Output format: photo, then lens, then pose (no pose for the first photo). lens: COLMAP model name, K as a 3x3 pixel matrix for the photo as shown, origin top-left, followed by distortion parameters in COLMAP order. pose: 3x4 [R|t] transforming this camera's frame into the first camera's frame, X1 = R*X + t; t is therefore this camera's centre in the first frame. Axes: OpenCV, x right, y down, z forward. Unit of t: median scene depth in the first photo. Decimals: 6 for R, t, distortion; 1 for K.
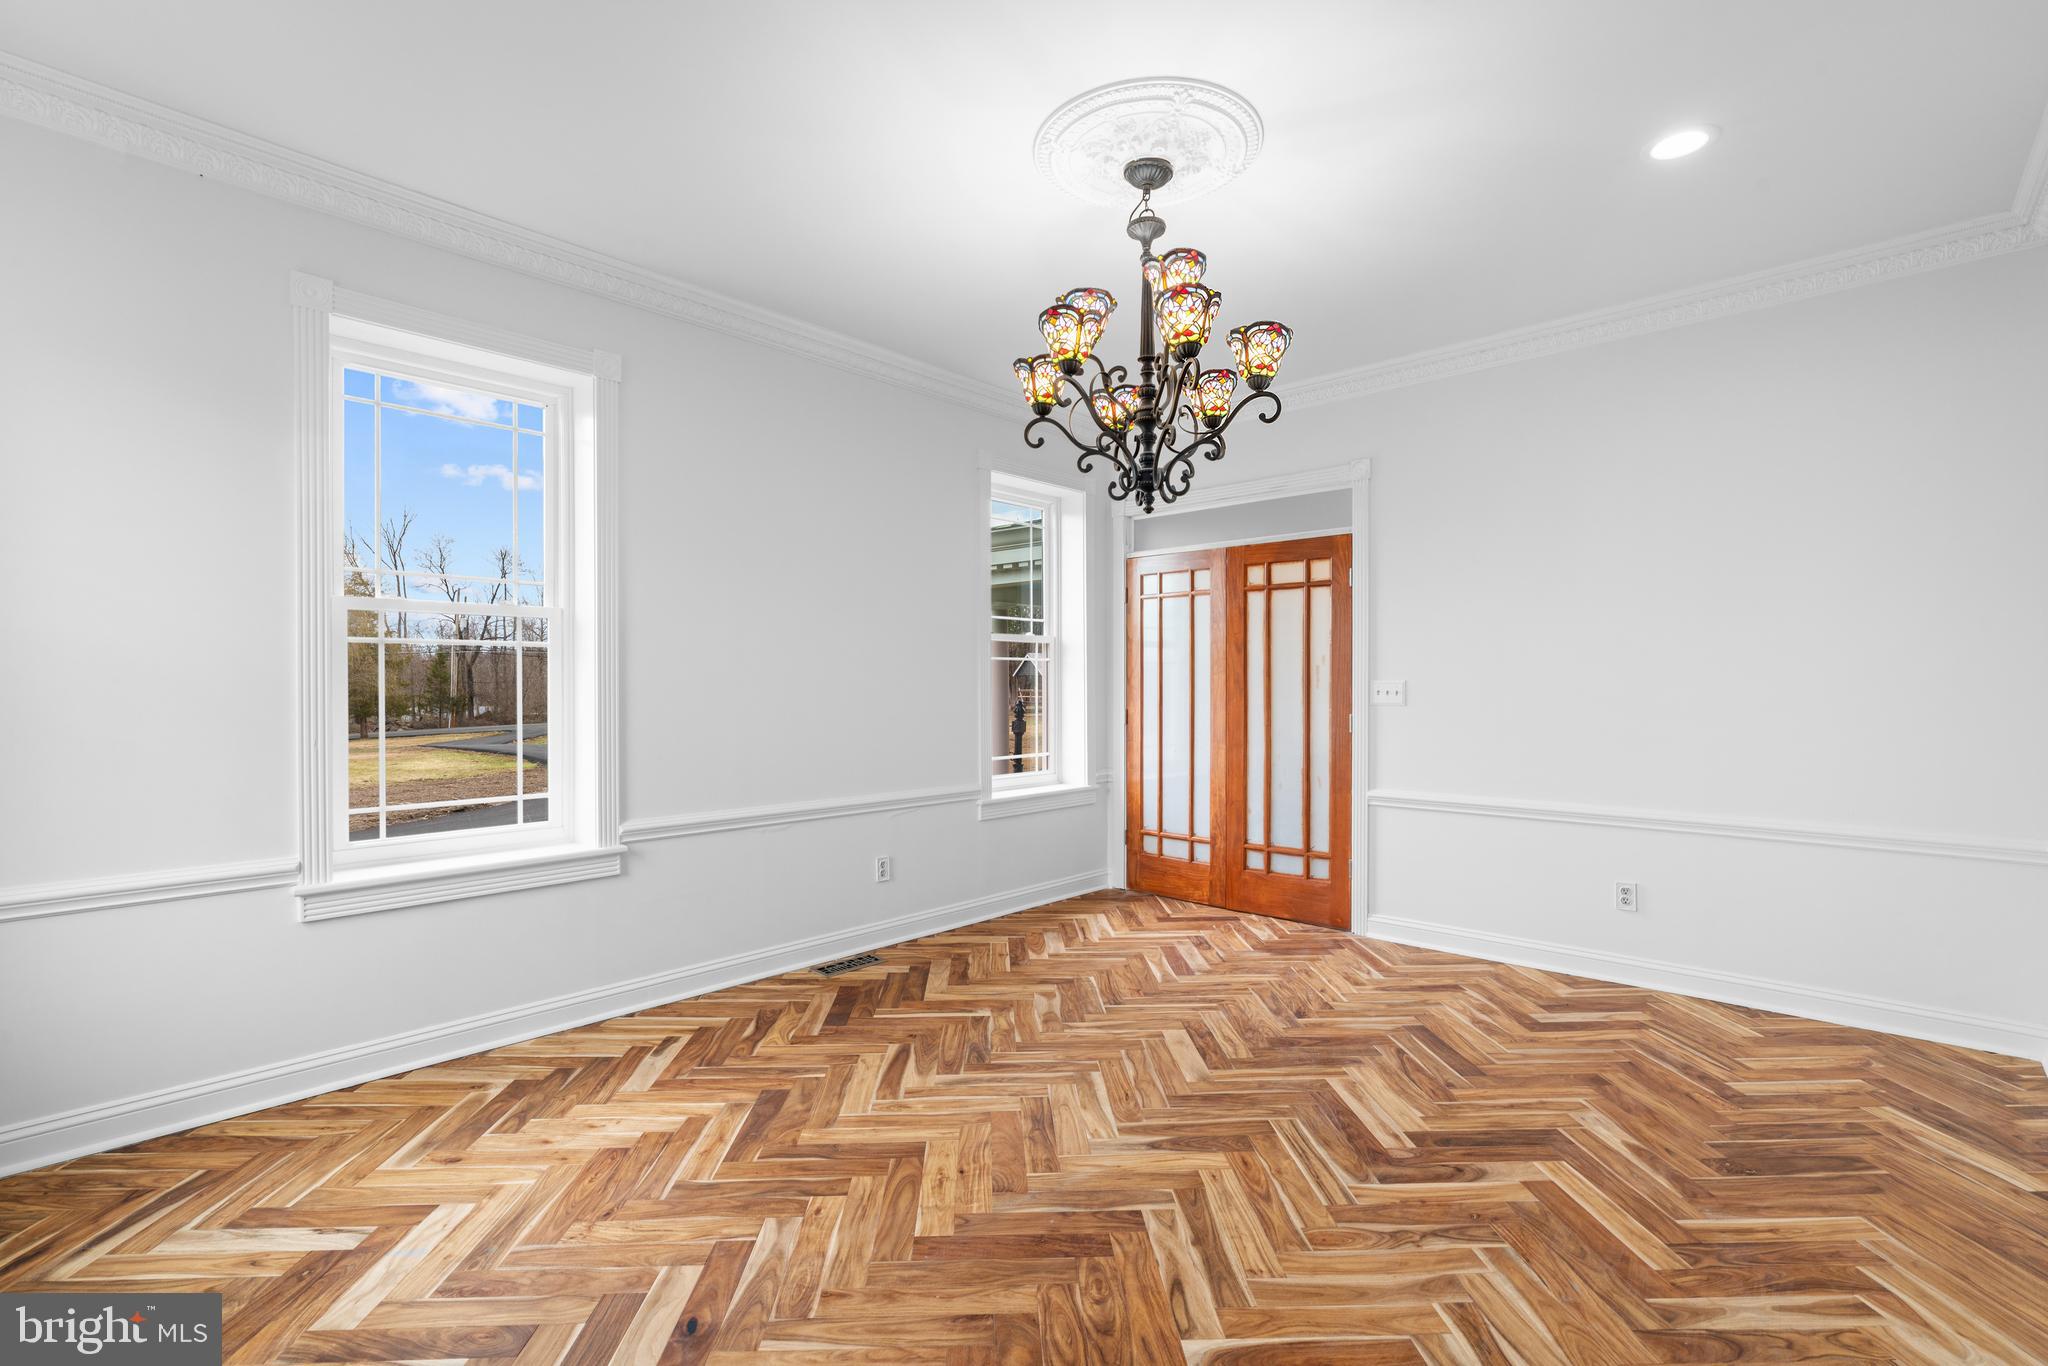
lens RADIAL K [[925.2, 0, 1015.8], [0, 925.2, 685.7], [0, 0, 1]] dist [0.000642, 0.000538]
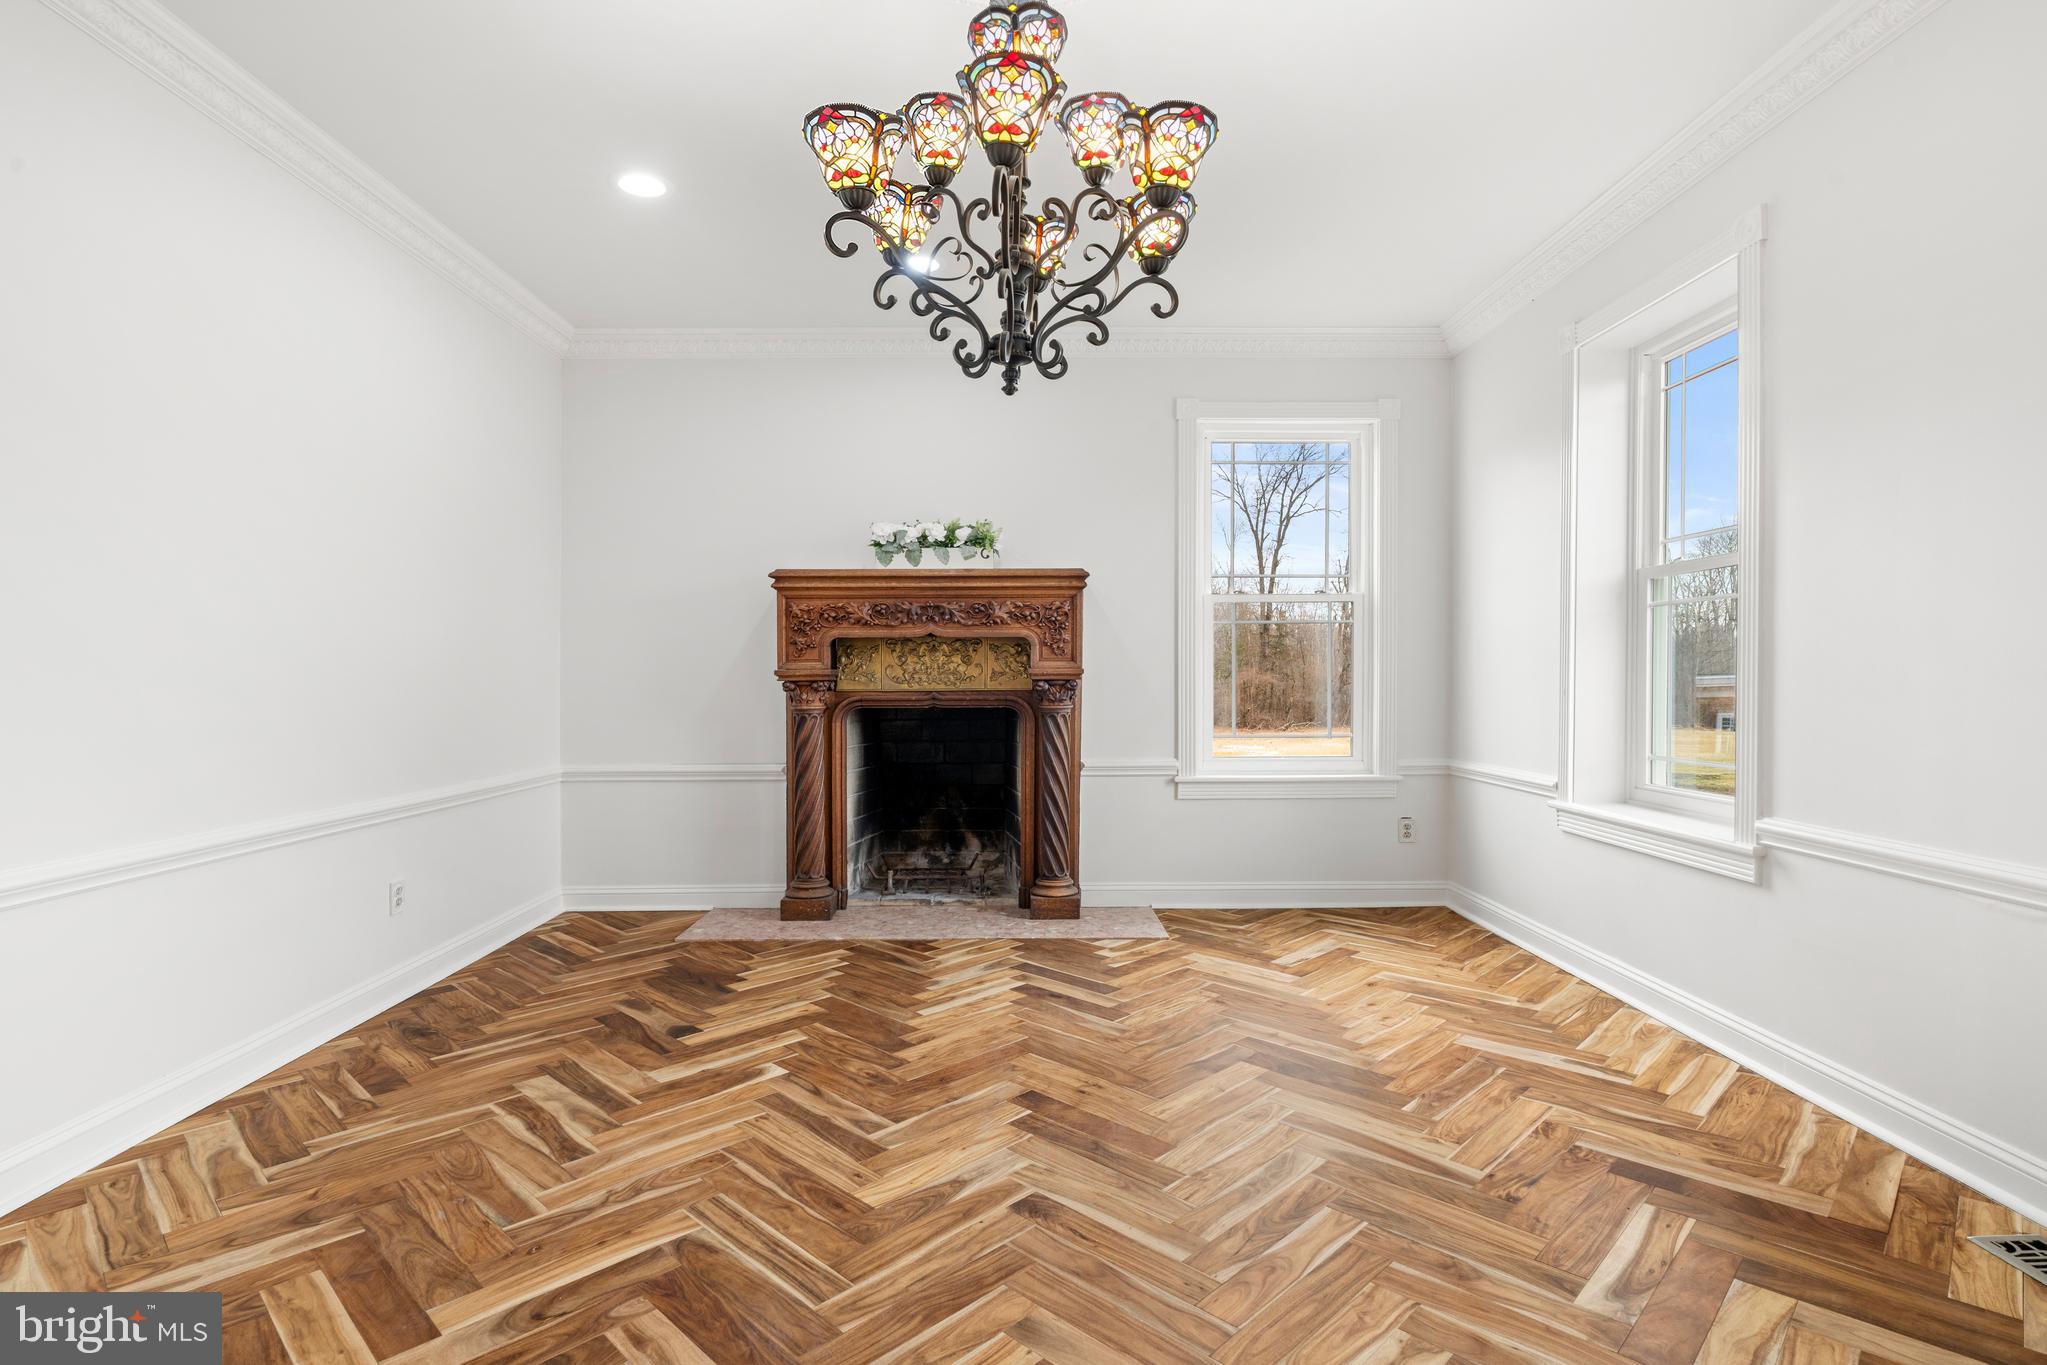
lens RADIAL K [[924.7, 0, 1015.3], [0, 924.7, 685.2], [0, 0, 1]] dist [0.000642, 0.000538]
pose [[-0.702016, 0.012109, -0.712058, 0.683949], [0.003389, 0.999901, 0.013663, 0.085692], [0.712153, 0.007178, -0.701987, 1.644950]]
